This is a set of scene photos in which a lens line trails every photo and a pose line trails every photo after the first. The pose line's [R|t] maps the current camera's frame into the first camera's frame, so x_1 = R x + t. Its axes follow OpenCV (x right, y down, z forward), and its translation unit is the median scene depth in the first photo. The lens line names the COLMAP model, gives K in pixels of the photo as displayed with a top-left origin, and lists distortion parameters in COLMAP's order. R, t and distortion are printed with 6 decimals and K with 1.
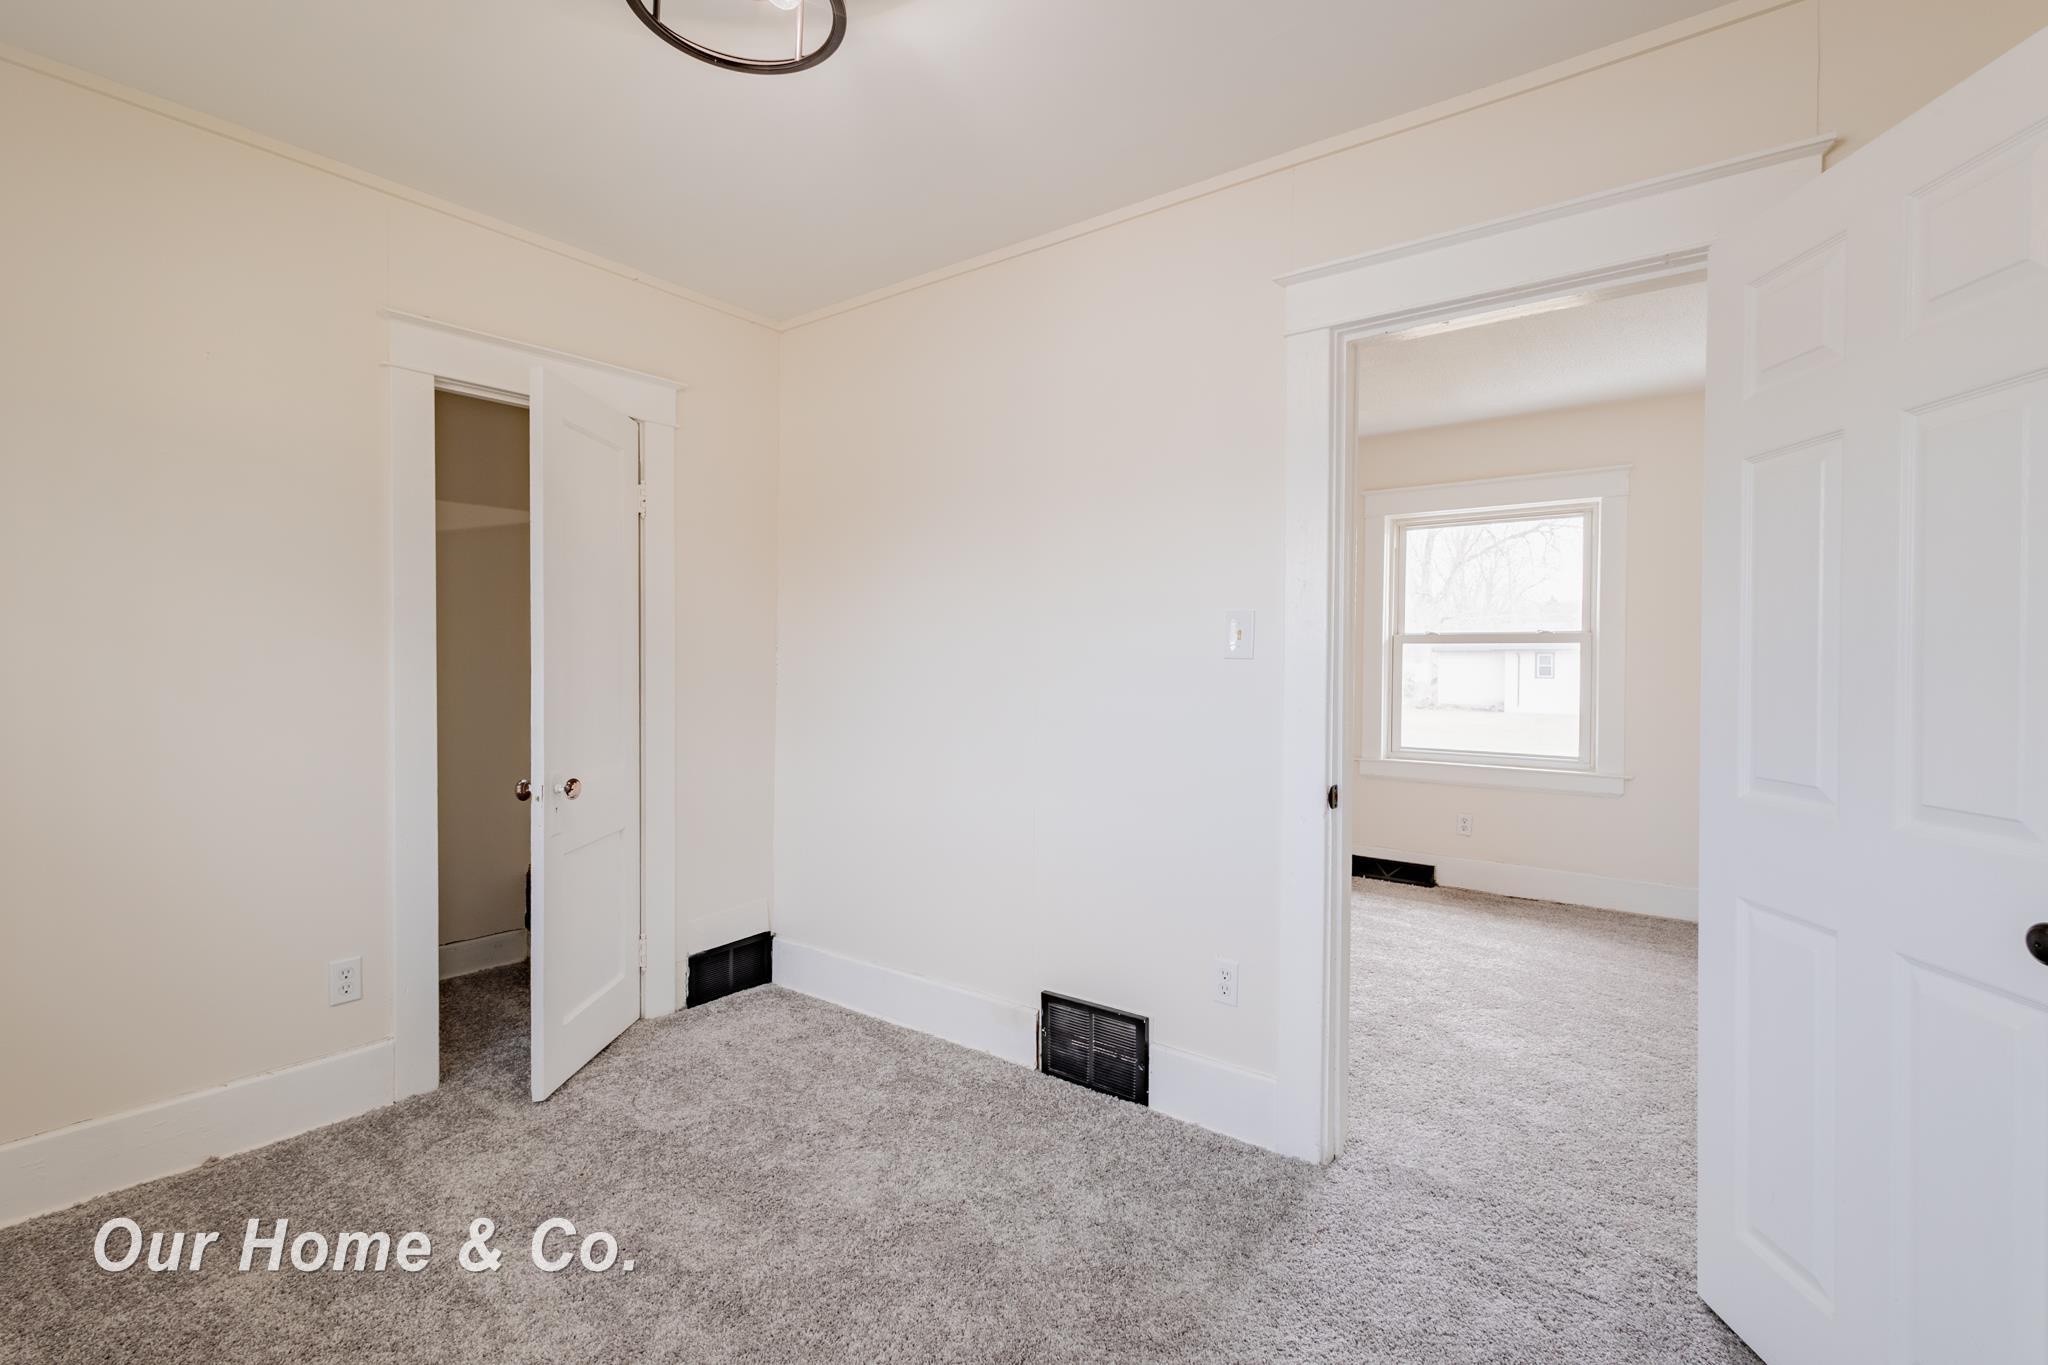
lens RADIAL K [[944.1, 0, 1012.4], [0, 944.1, 674.5], [0, 0, 1]] dist [0.000810, -0.000754]
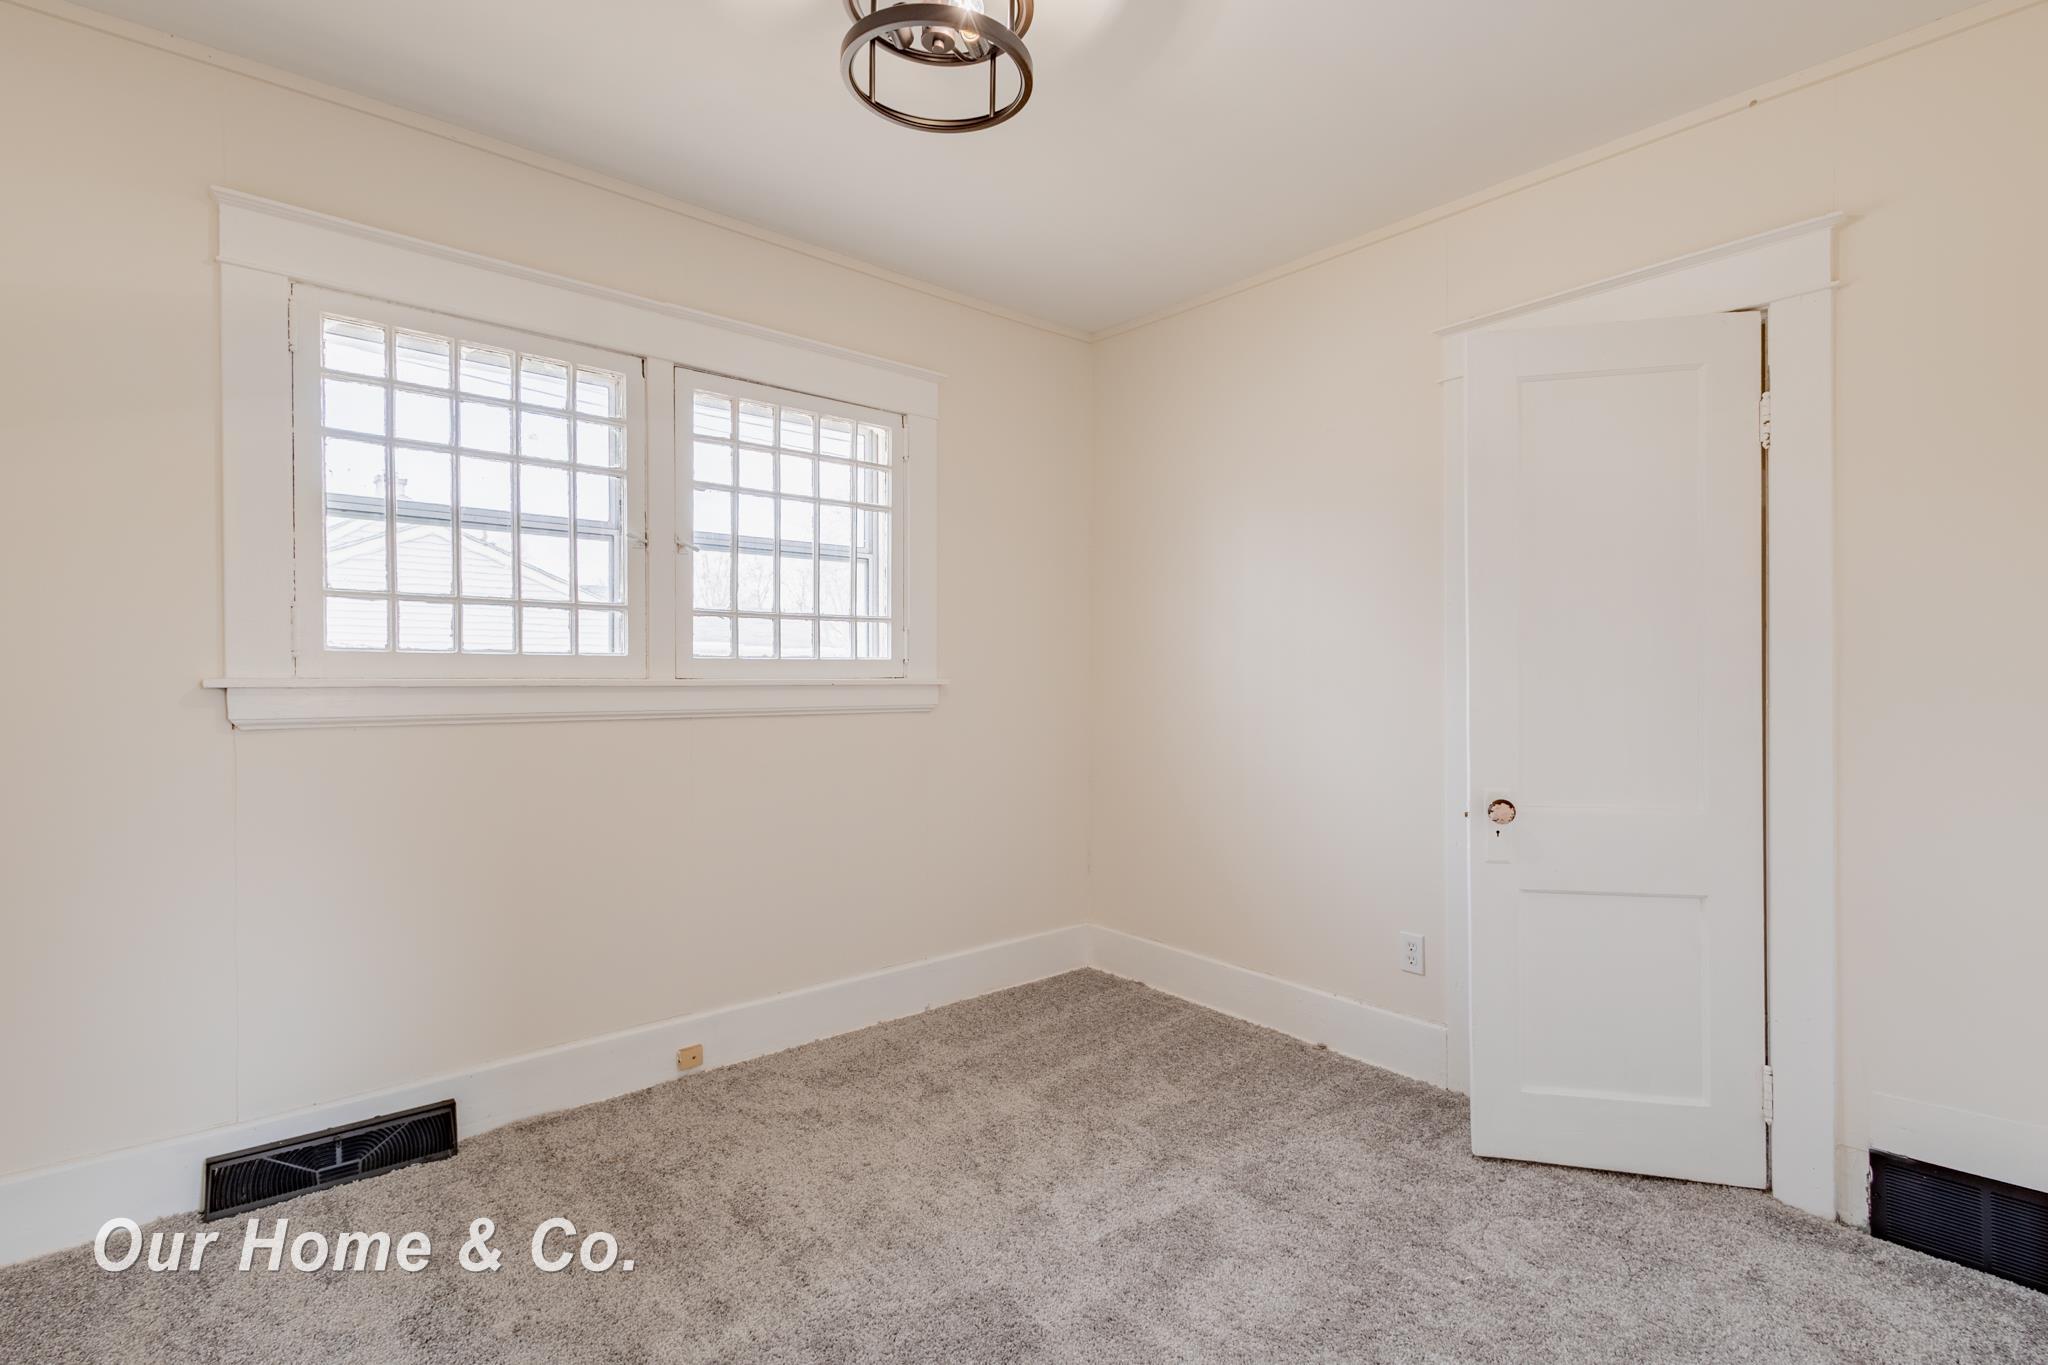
lens RADIAL K [[944.1, 0, 1012.4], [0, 944.1, 674.5], [0, 0, 1]] dist [0.000810, -0.000754]
pose [[-0.215331, -0.001319, -0.976540, 0.469107], [-0.009339, 0.999956, 0.000708, 0.000630], [0.976496, 0.009273, -0.215334, 0.760755]]
